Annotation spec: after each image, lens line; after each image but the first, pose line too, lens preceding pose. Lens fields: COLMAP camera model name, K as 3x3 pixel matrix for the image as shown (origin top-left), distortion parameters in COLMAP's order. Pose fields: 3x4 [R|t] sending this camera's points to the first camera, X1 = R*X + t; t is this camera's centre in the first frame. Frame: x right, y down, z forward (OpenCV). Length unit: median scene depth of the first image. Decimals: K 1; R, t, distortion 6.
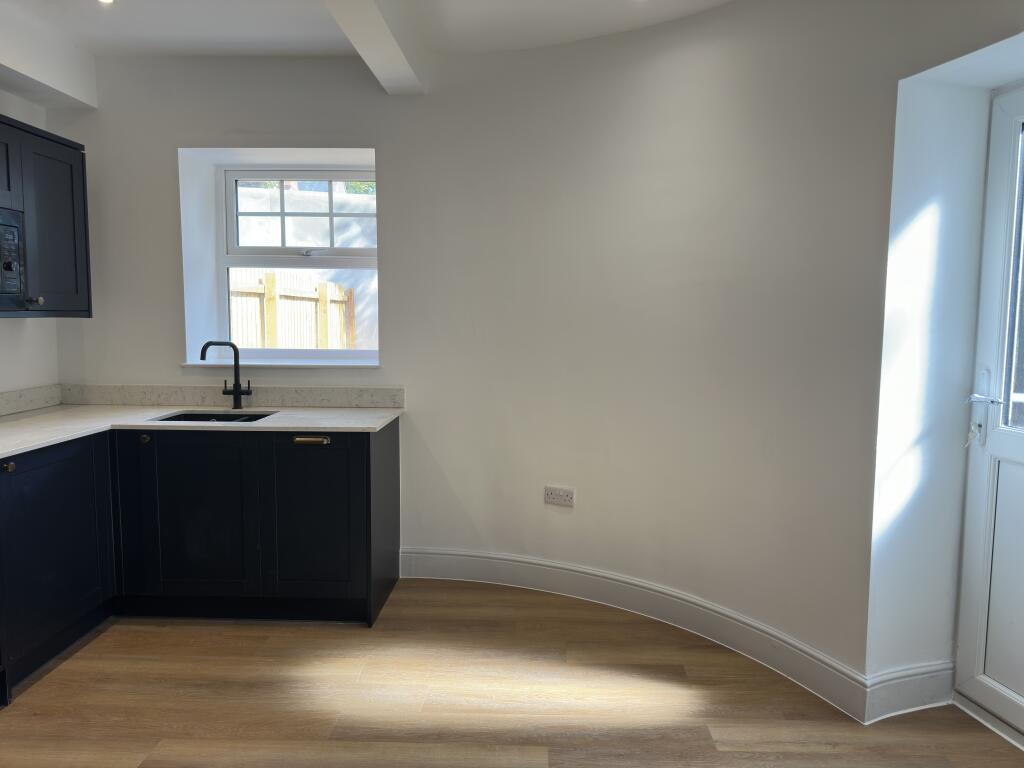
lens RADIAL K [[723.2, 0, 509.4], [0, 723.2, 382.2], [0, 0, 1]] dist [0.077685, -0.099660]
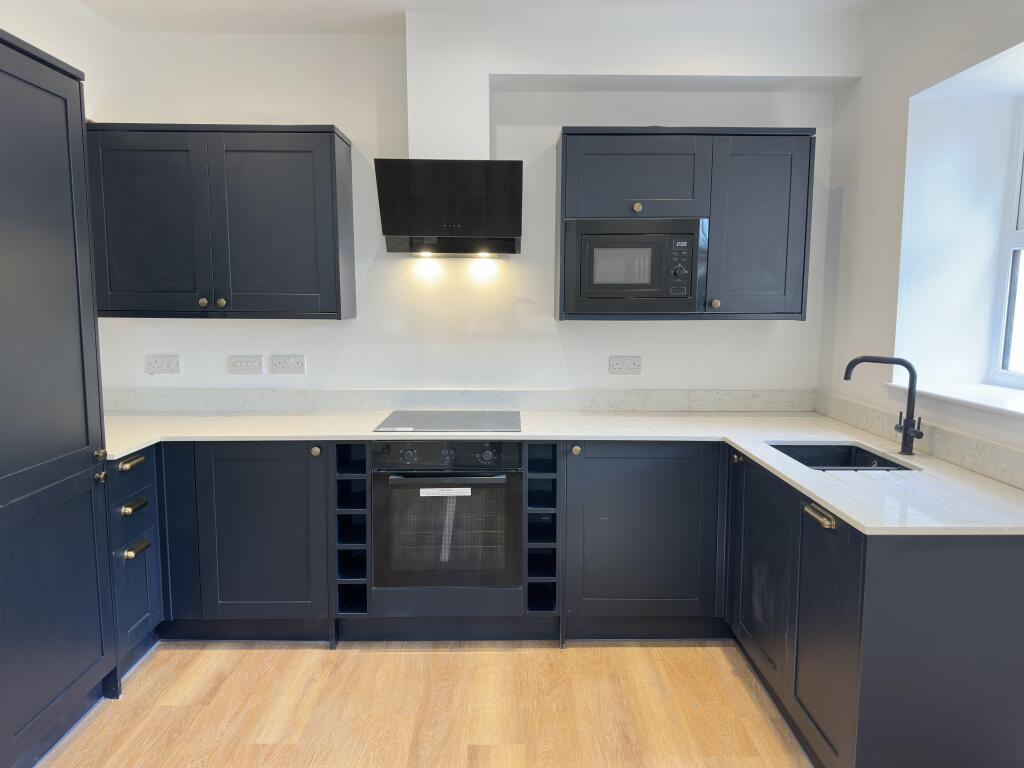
lens RADIAL K [[723.2, 0, 510.2], [0, 723.2, 379.7], [0, 0, 1]] dist [0.077685, -0.099660]
pose [[0.061615, 0.106509, -0.992401, 0.341882], [-0.101247, 0.989828, 0.099947, -0.075924], [0.992952, 0.094319, 0.071772, 0.637772]]
